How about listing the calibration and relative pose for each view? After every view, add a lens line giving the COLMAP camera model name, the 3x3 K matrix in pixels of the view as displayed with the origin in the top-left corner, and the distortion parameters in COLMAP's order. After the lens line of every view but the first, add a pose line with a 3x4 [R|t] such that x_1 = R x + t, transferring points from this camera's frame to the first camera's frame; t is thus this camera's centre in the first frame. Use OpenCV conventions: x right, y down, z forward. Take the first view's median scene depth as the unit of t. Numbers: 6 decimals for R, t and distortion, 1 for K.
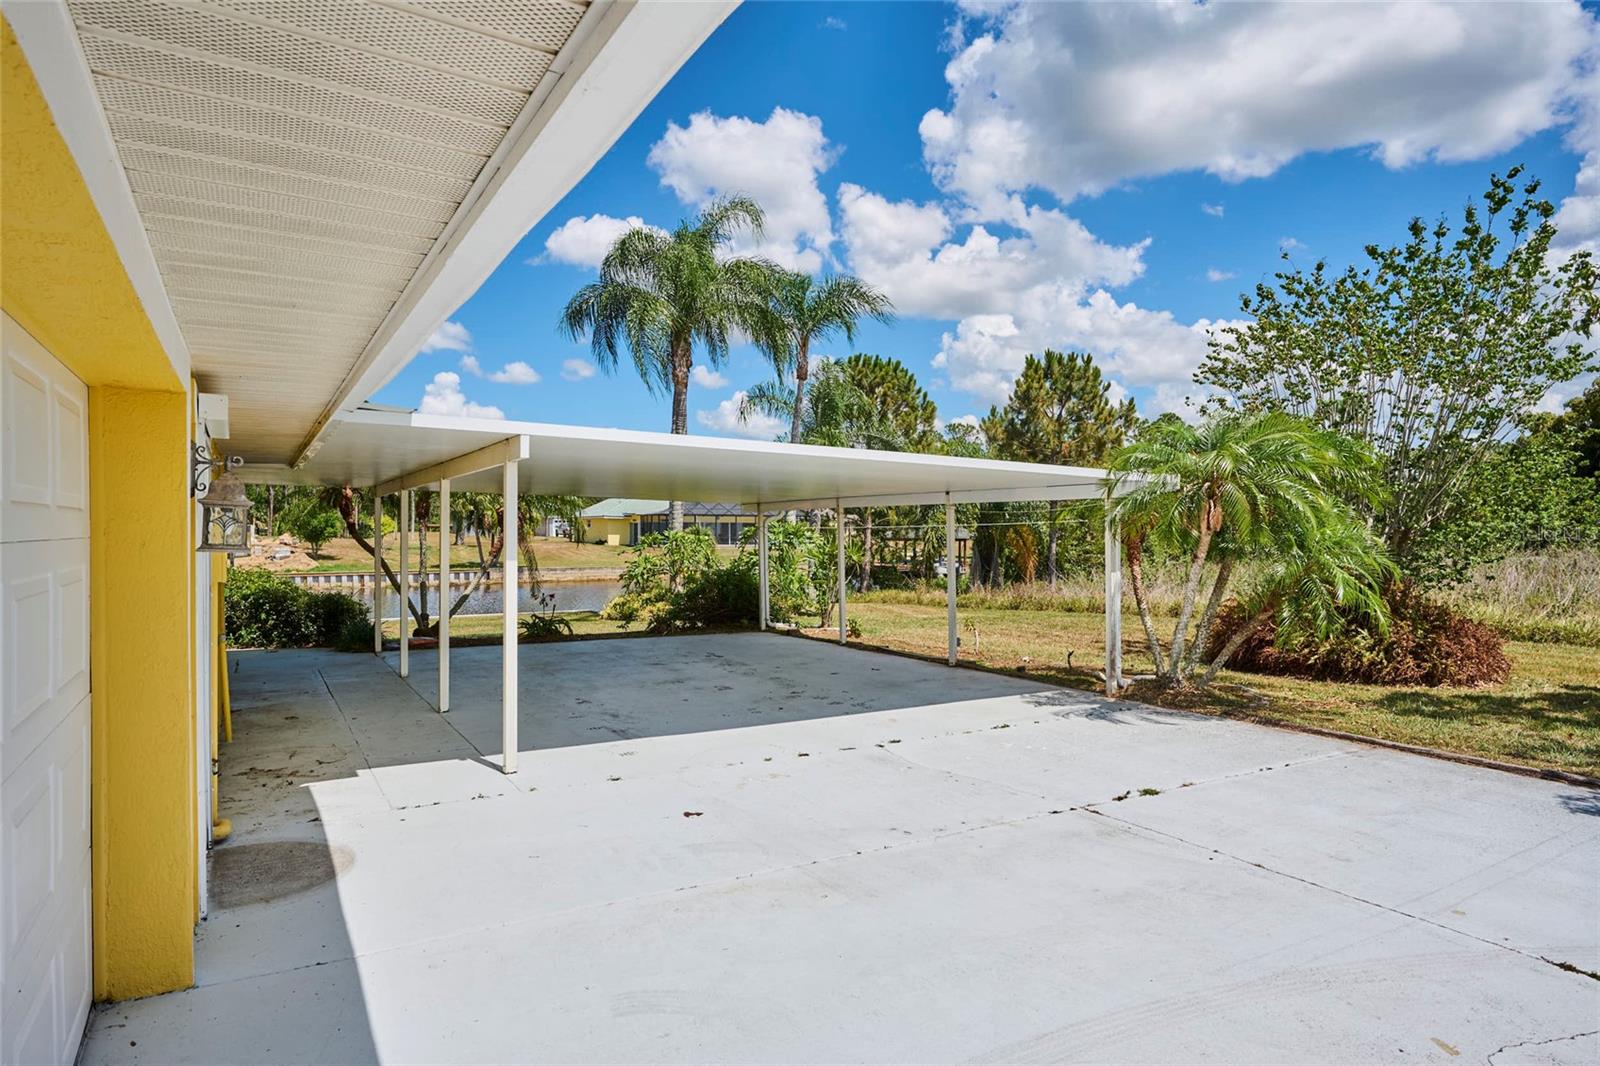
lens RADIAL K [[890.5, 0, 800.0], [0, 890.5, 533.0], [0, 0, 1]] dist [0.000602, -0.000285]
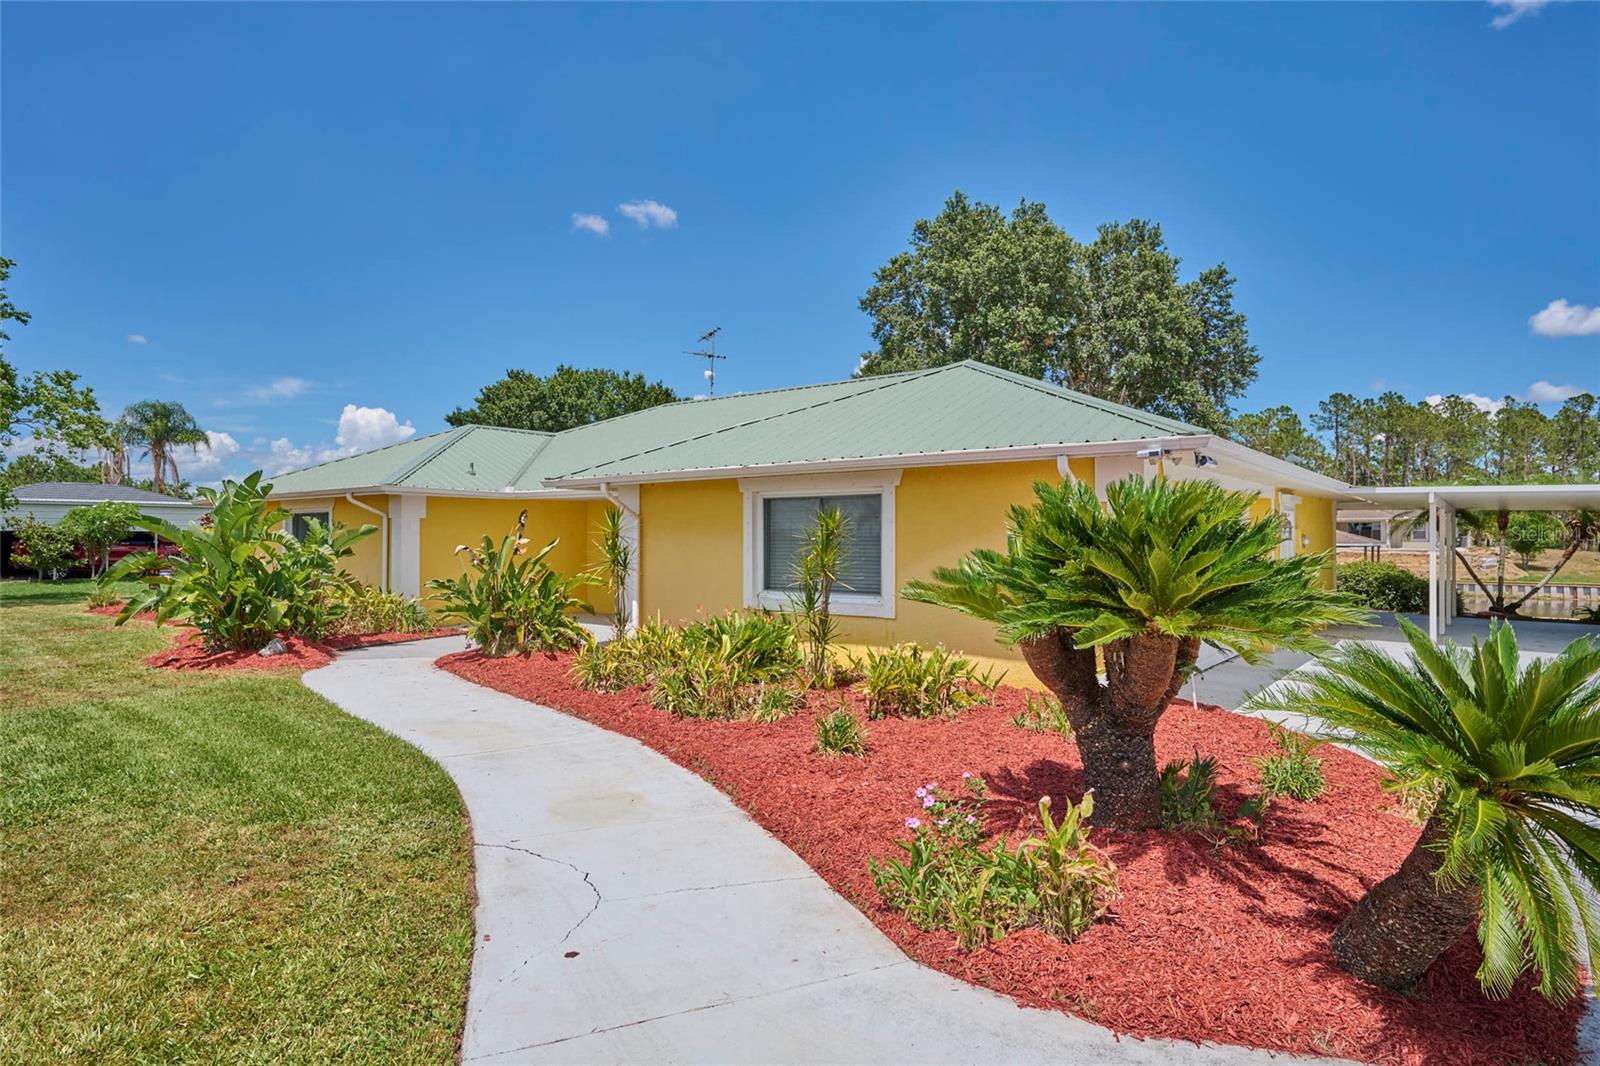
lens RADIAL K [[890.5, 0, 800.0], [0, 890.5, 533.0], [0, 0, 1]] dist [0.000602, -0.000285]
pose [[0.343275, -0.003610, -0.939228, 0.136929], [-0.008371, 0.999941, -0.006902, 0.001610], [0.939198, 0.010231, 0.343224, -0.139374]]
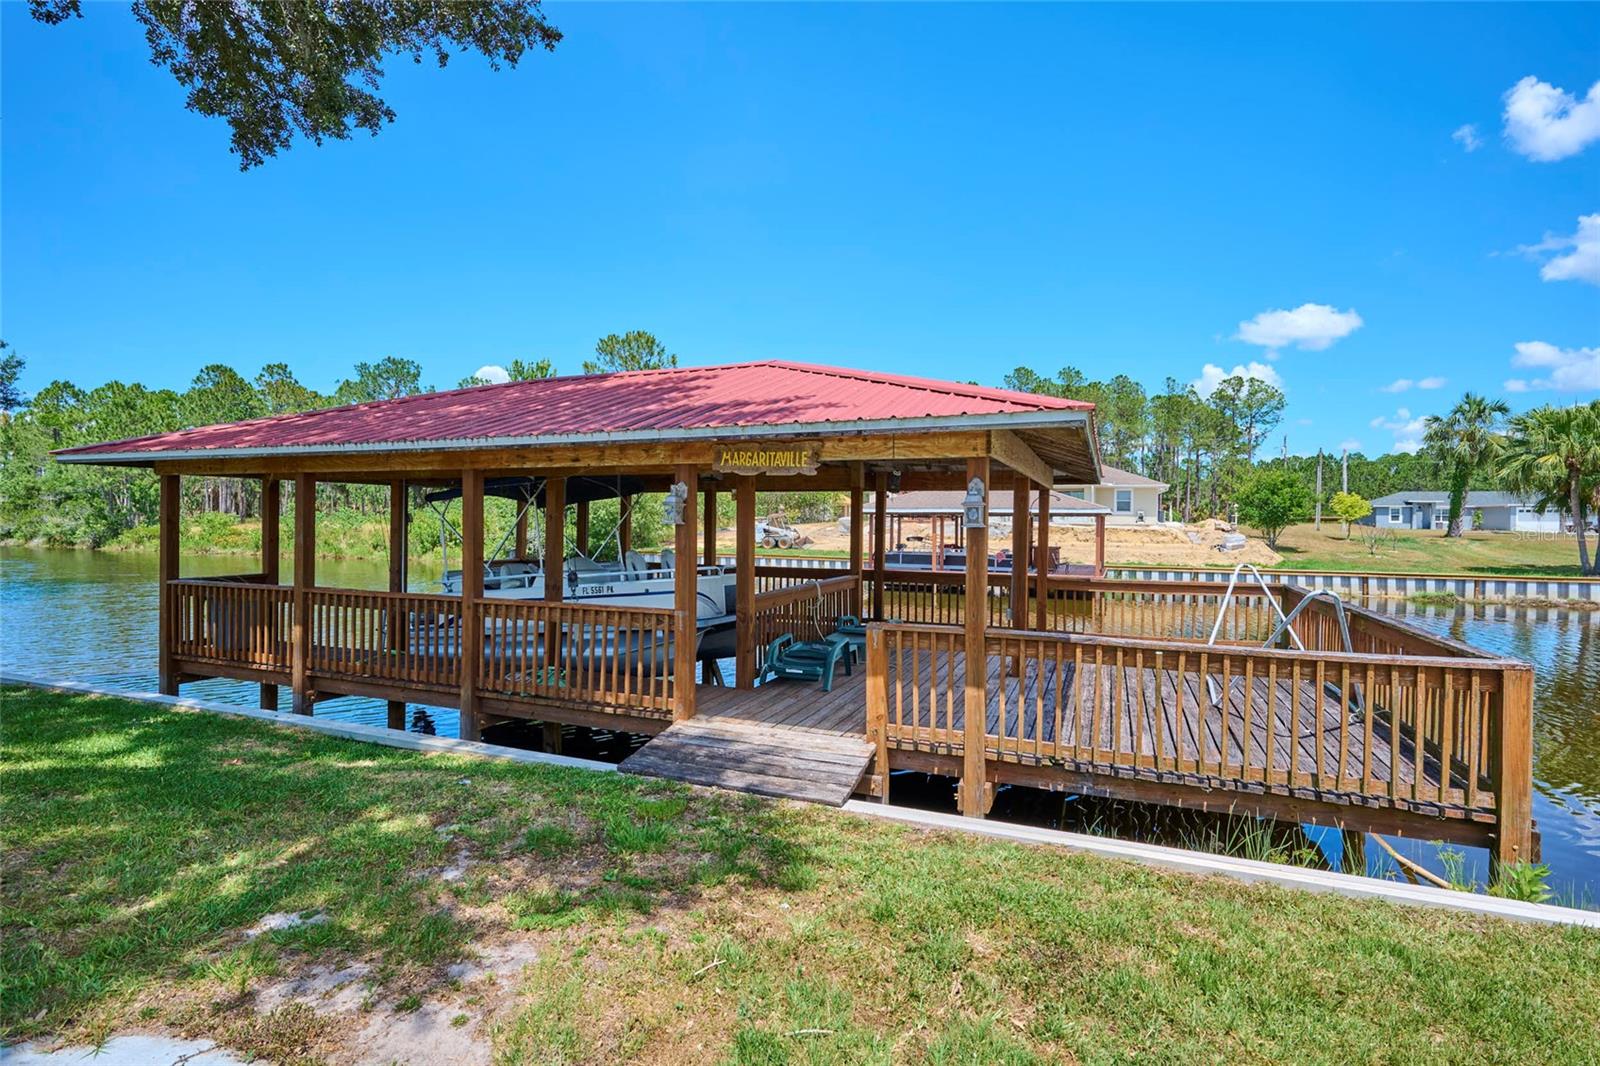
lens RADIAL K [[758.2, 0, 800.0], [0, 758.2, 533.0], [0, 0, 1]] dist [0.005421, 0.000038]
pose [[0.590133, 0.018532, -0.807094, -0.283511], [-0.012840, 0.999825, 0.013569, 0.011948], [0.807204, 0.002355, 0.590267, 0.329464]]
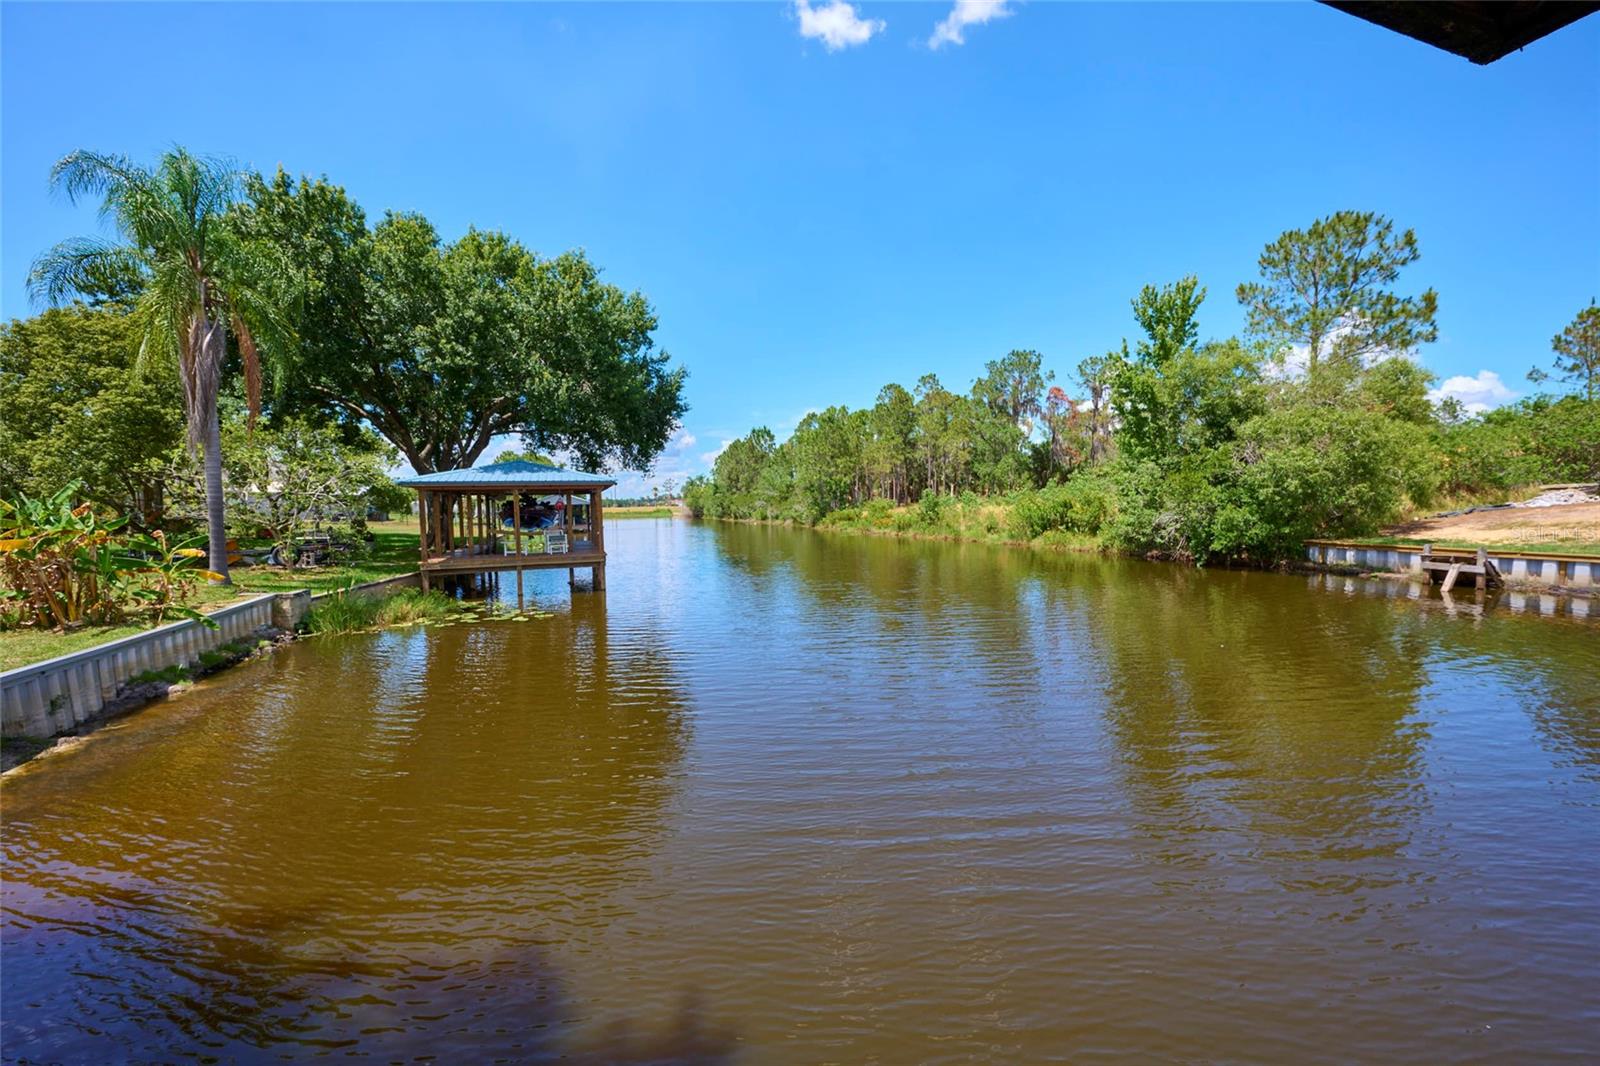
lens RADIAL K [[638.7, 0, 800.0], [0, 638.7, 533.0], [0, 0, 1]] dist [0.002111, 0.000005]
pose [[-0.204857, 0.048818, -0.977574, -0.544672], [0.010152, 0.998808, 0.047751, 0.013087], [0.978739, -0.000142, -0.205108, 0.395141]]
